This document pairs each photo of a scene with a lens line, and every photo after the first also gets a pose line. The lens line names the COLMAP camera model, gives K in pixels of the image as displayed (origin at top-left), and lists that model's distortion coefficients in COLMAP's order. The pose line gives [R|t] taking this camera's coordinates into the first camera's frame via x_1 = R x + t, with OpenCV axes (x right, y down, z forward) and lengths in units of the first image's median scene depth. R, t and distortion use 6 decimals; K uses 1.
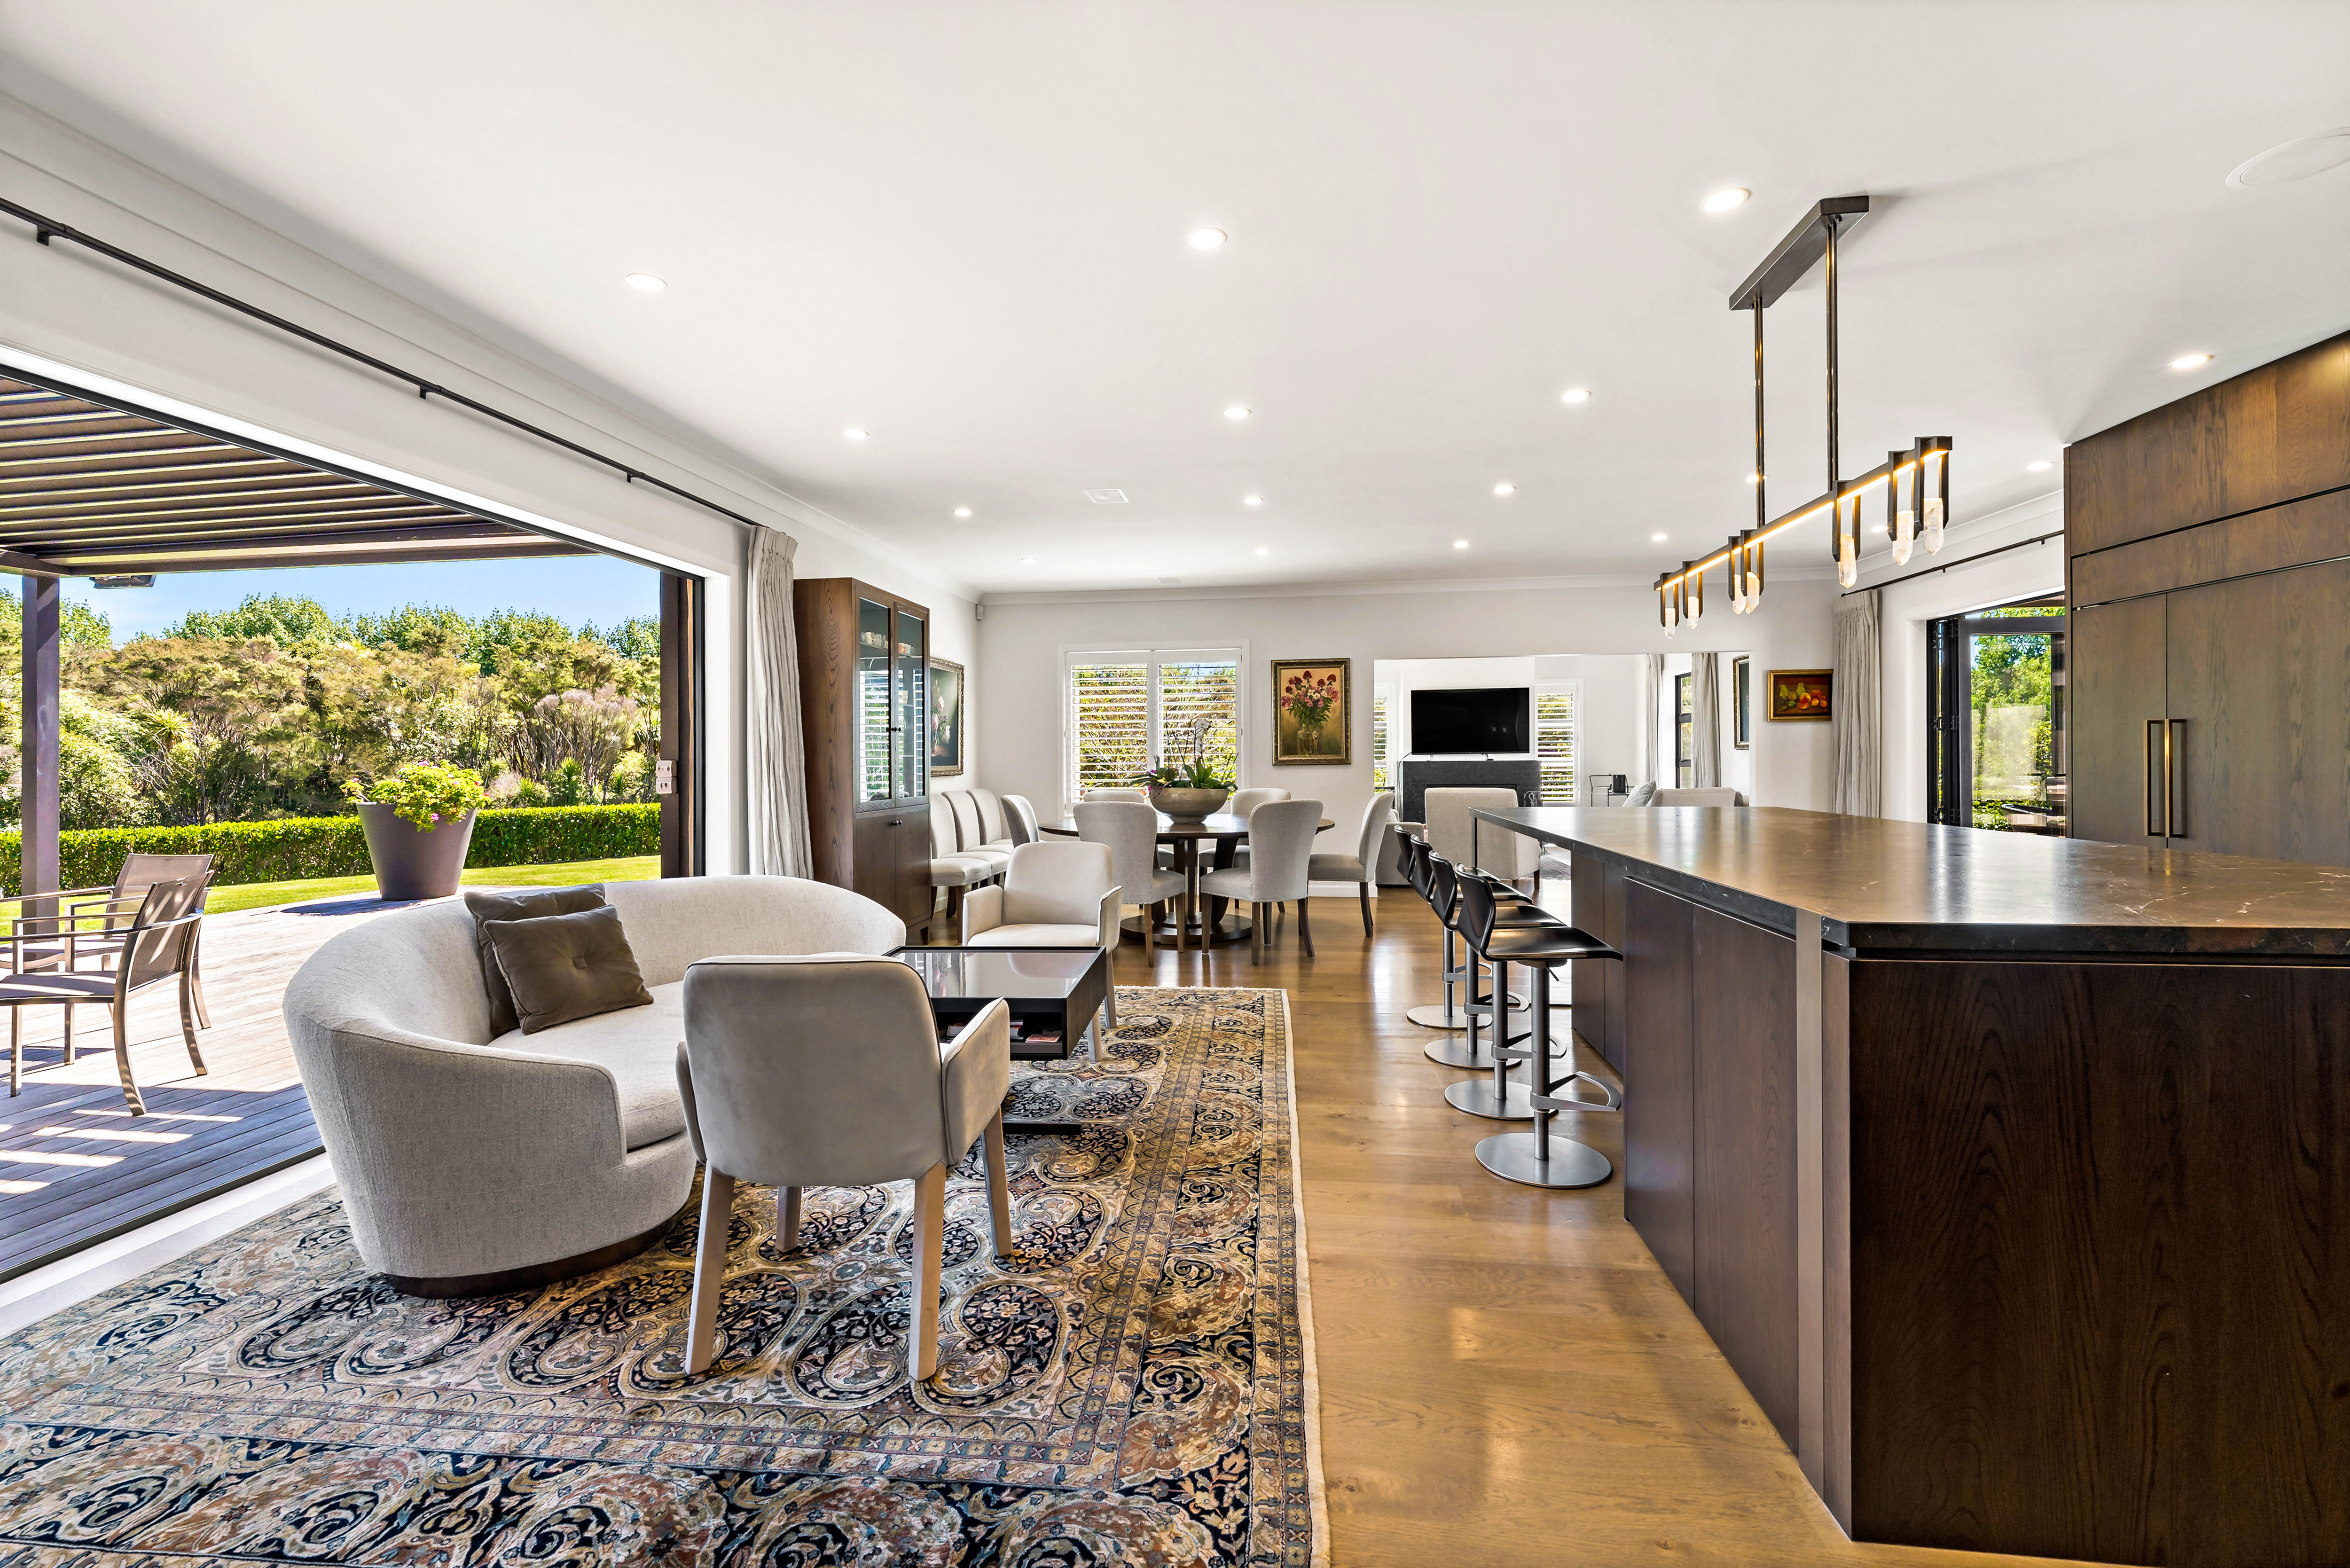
lens RADIAL K [[951.2, 0, 1147.6], [0, 951.2, 753.3], [0, 0, 1]] dist [-0.000944, -0.001025]
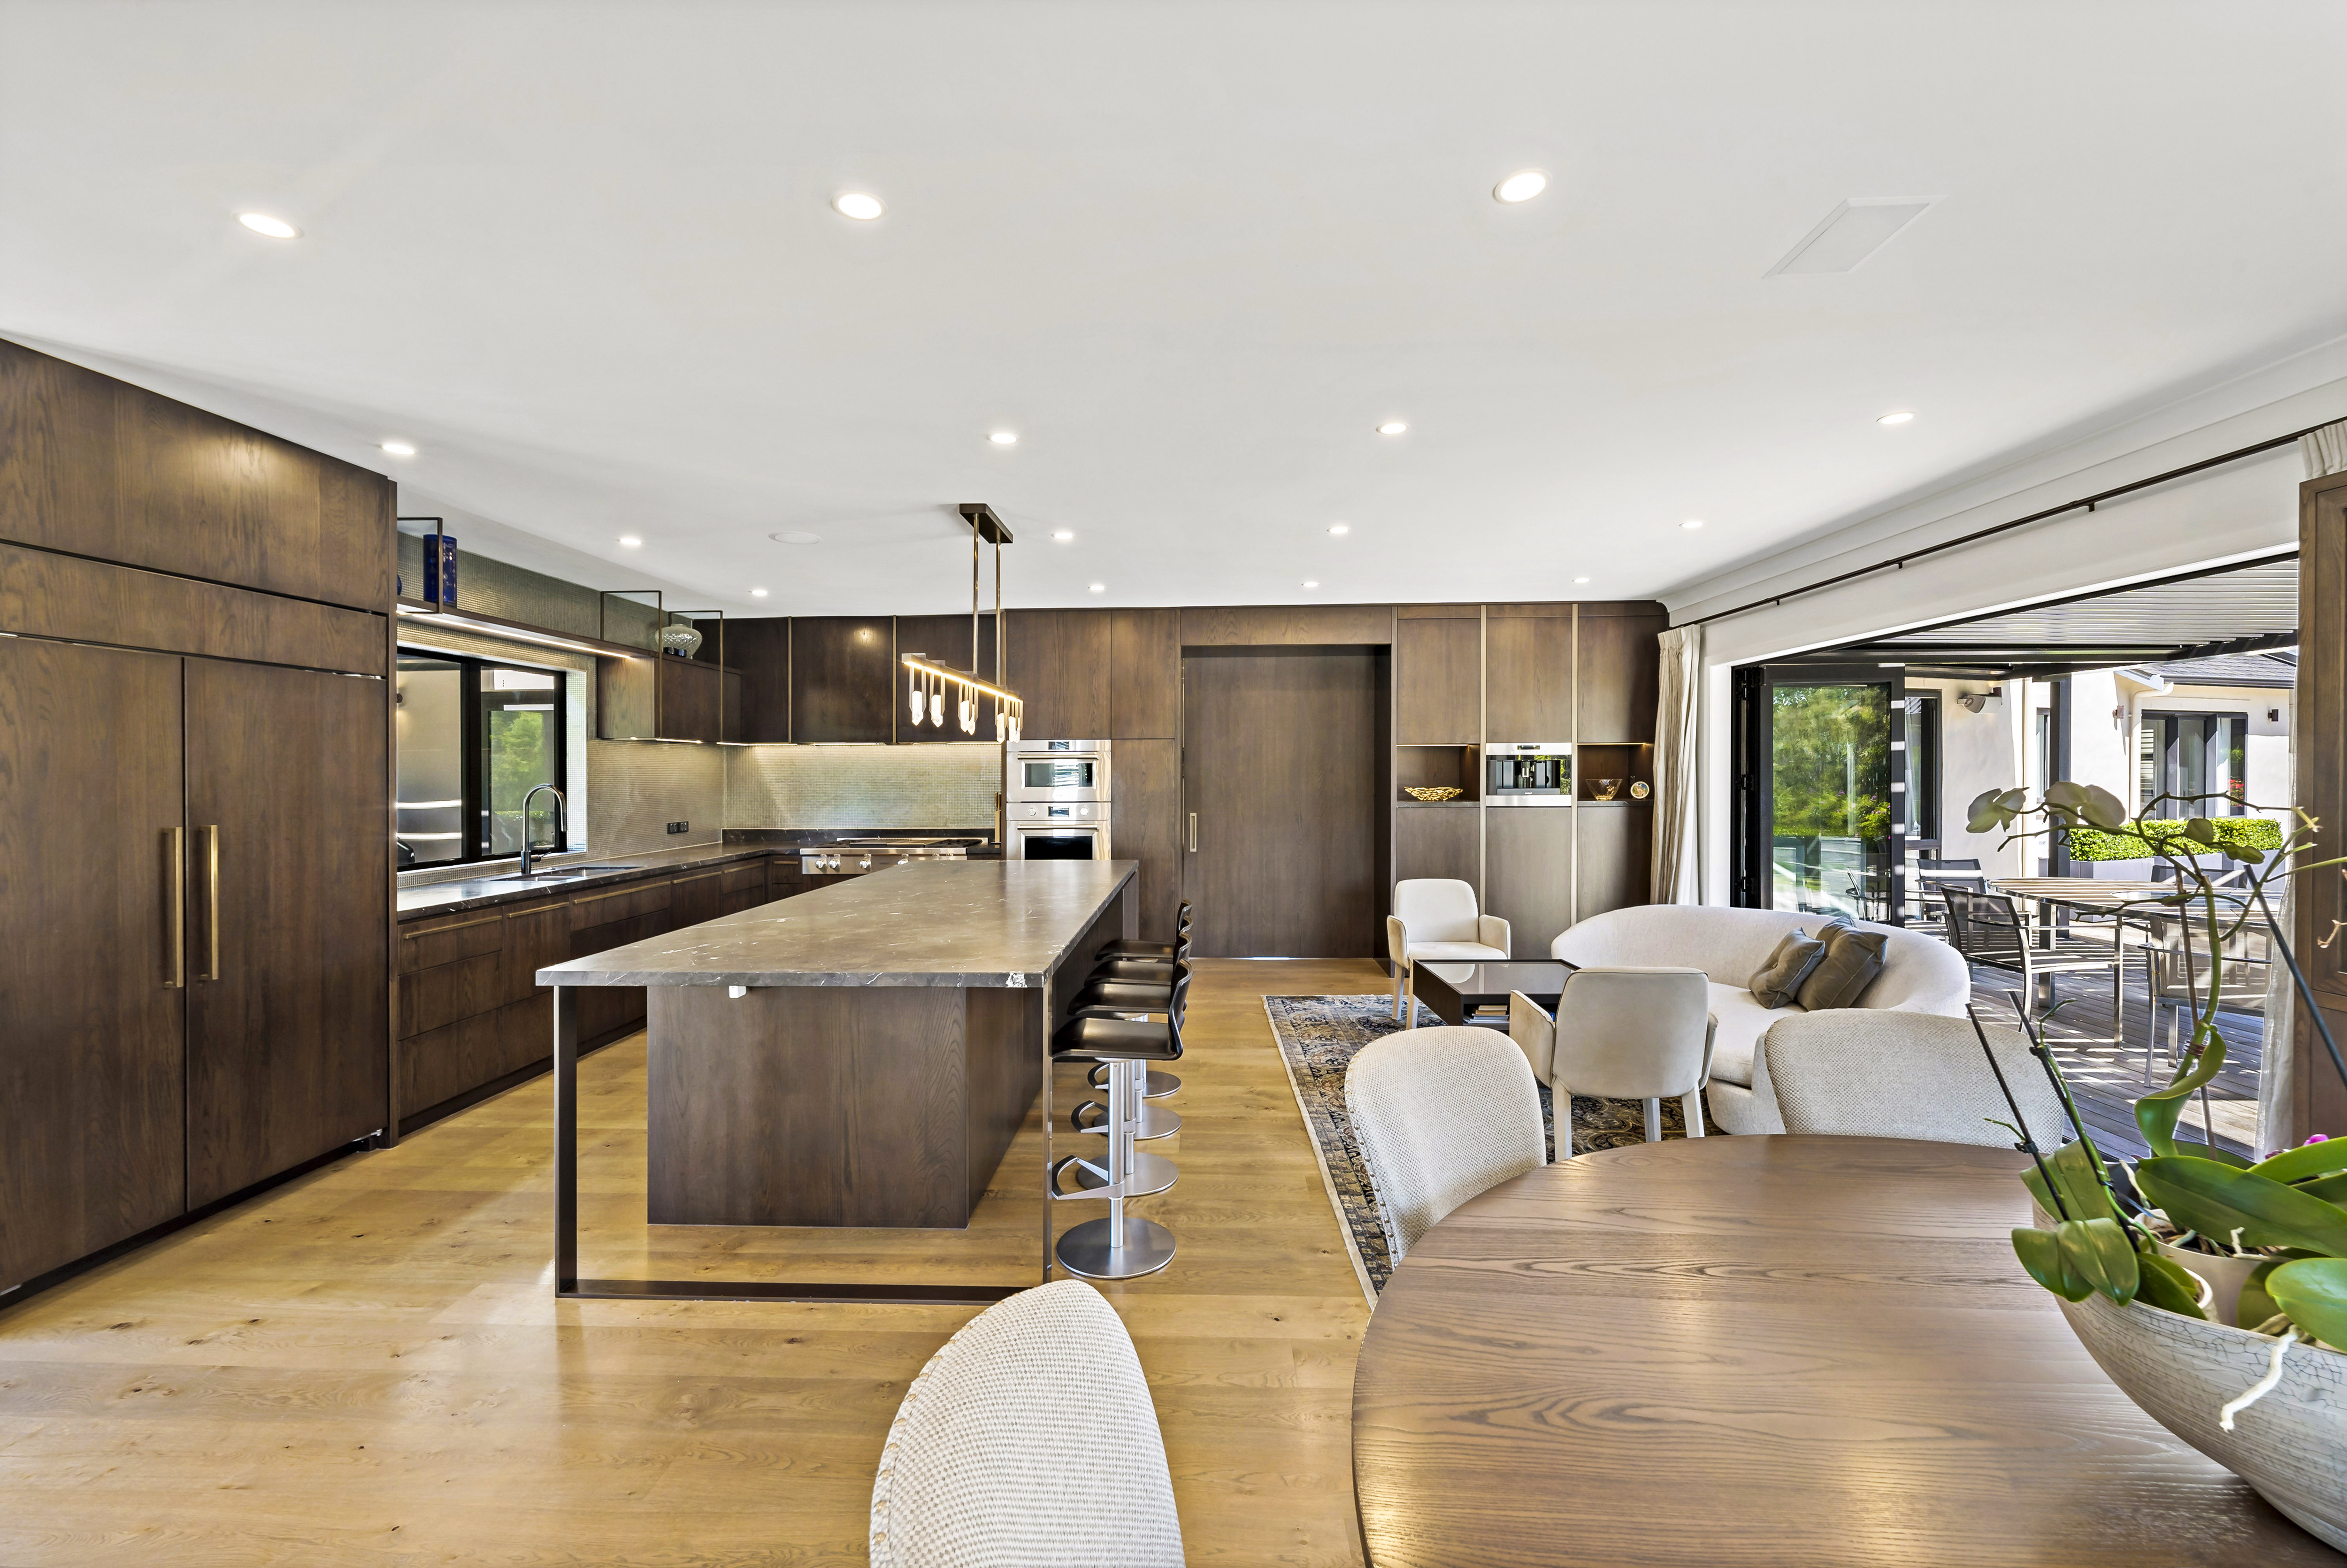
lens RADIAL K [[949.9, 0, 1181.5], [0, 949.9, 780.0], [0, 0, 1]] dist [-0.000944, -0.001025]
pose [[-0.991605, 0.011898, -0.128755, 0.387149], [0.011399, 0.999924, 0.004611, -0.064997], [0.128800, 0.003105, -0.991666, 1.820352]]
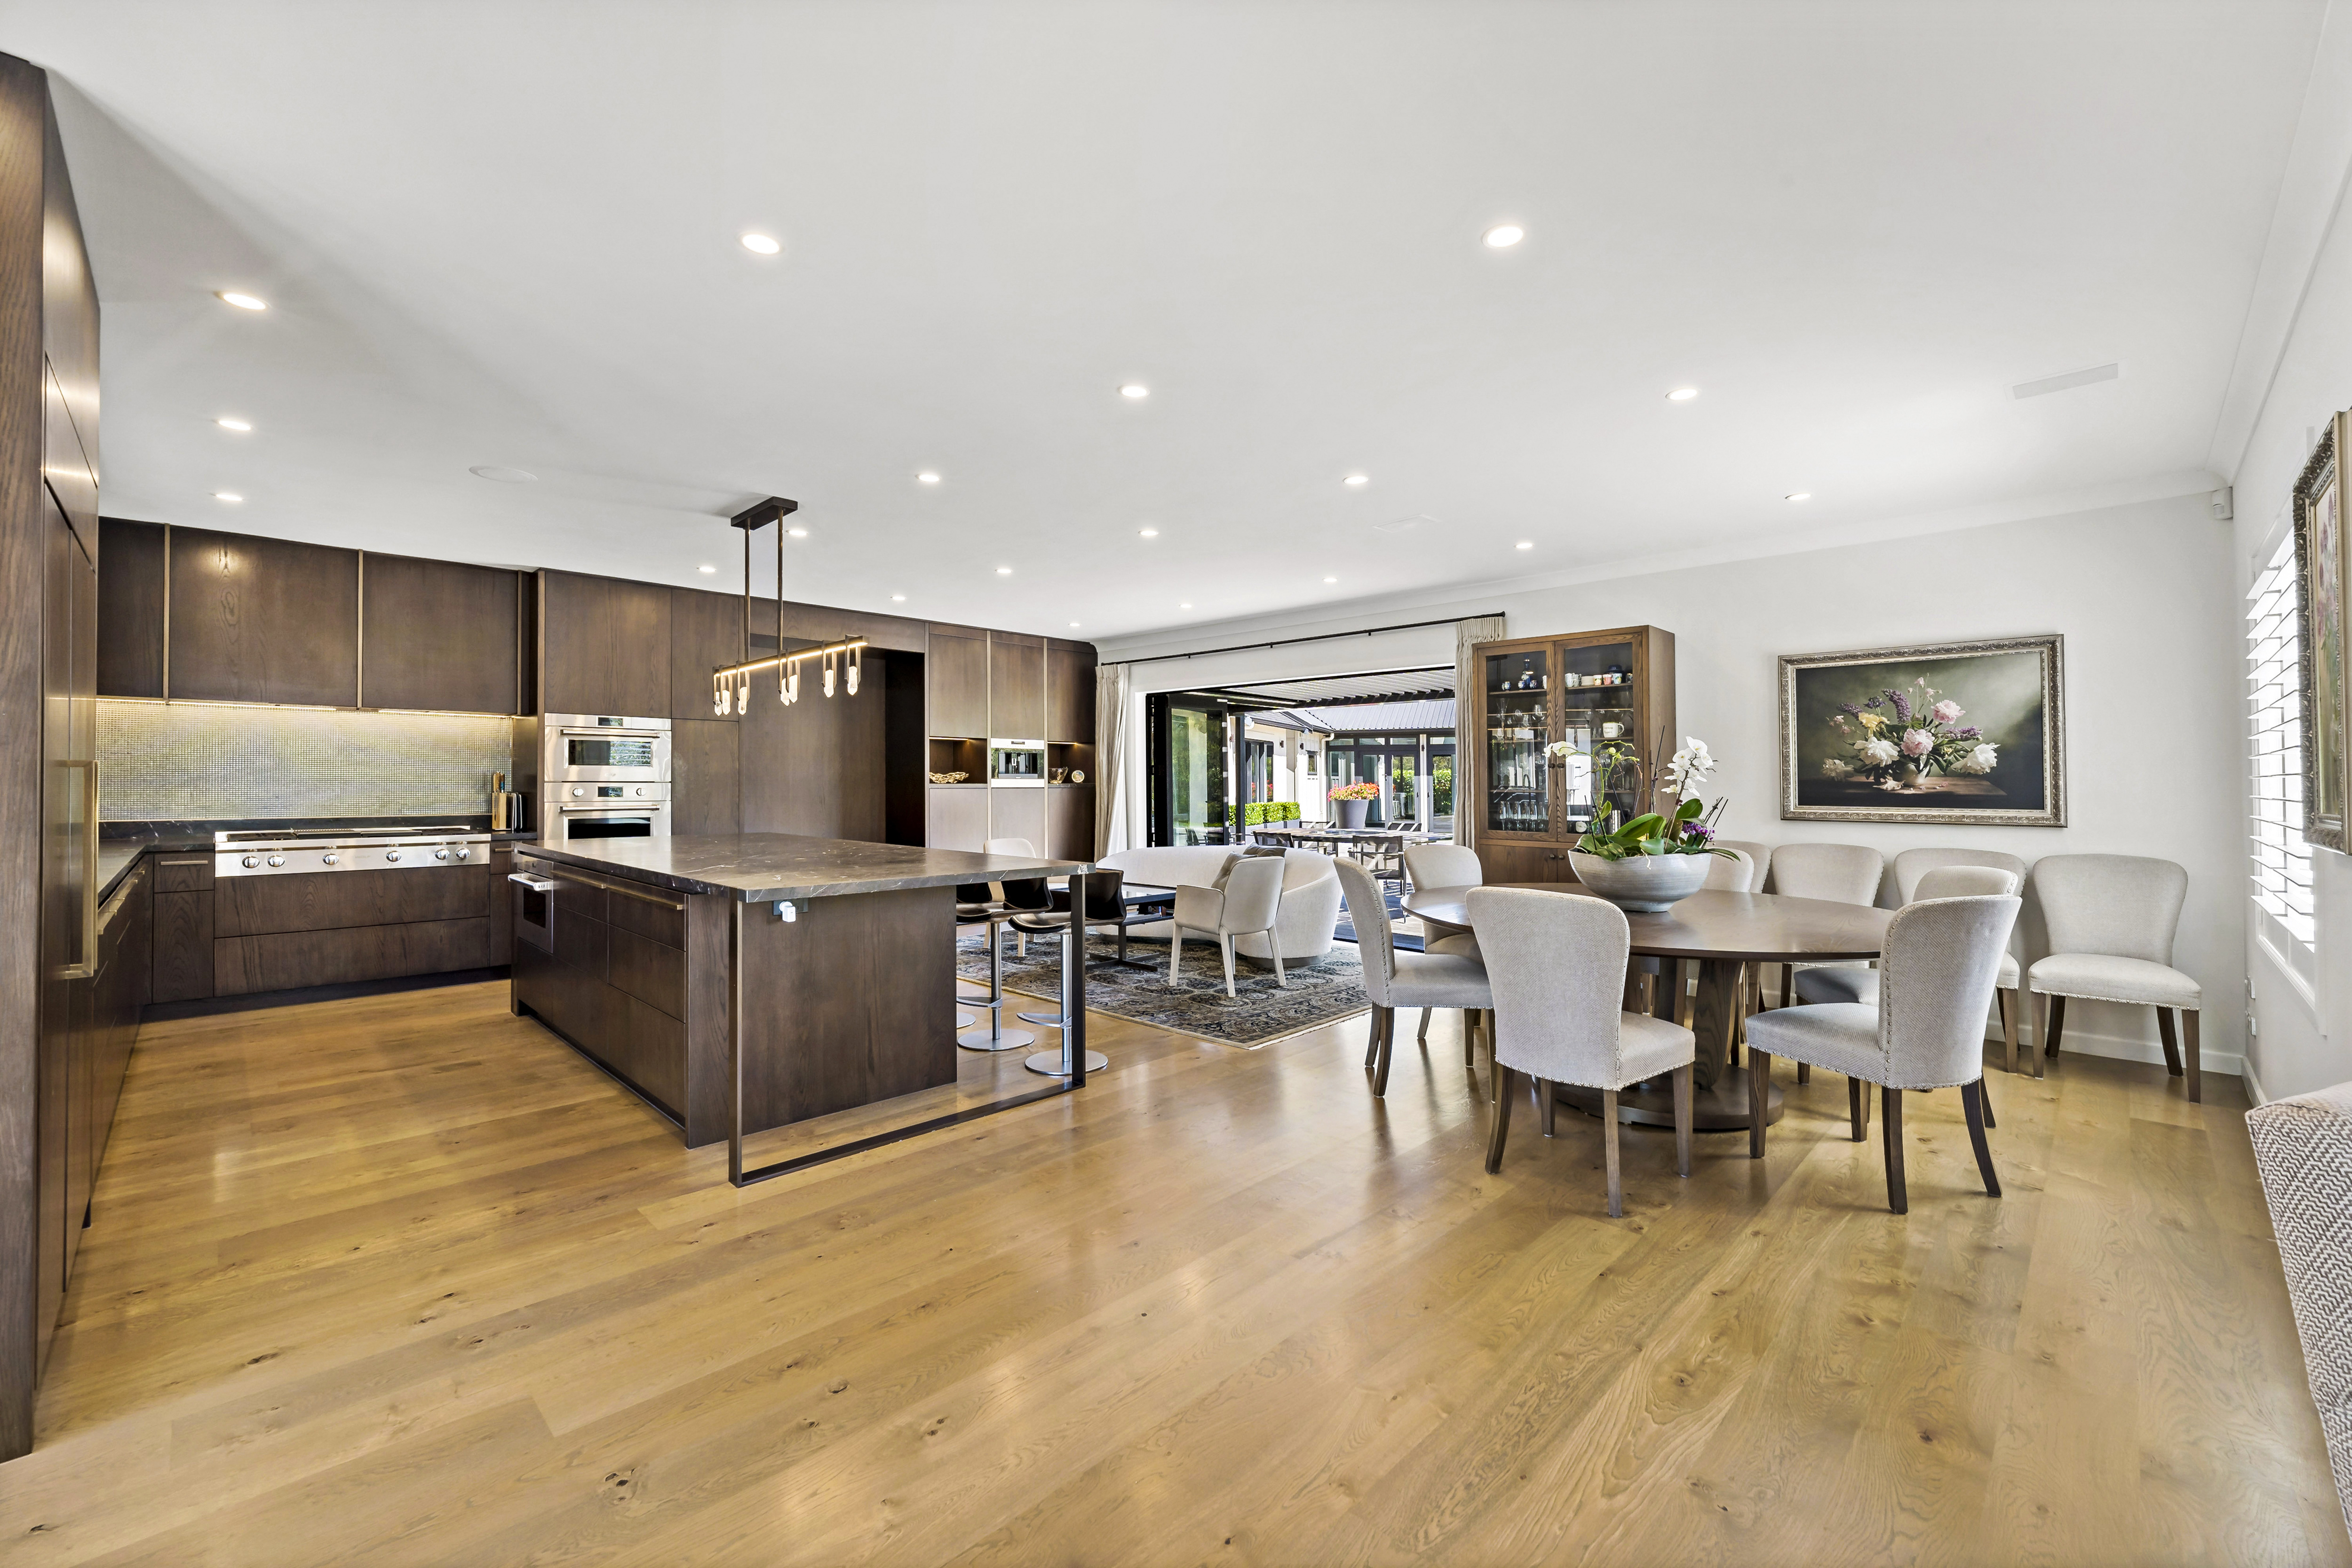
lens RADIAL K [[951.9, 0, 1196.9], [0, 951.9, 749.3], [0, 0, 1]] dist [-0.000944, -0.001025]
pose [[-0.568774, -0.024045, -0.822143, 1.146912], [0.003041, 0.999504, -0.031337, -0.022426], [0.822489, -0.020324, -0.568418, 1.828888]]
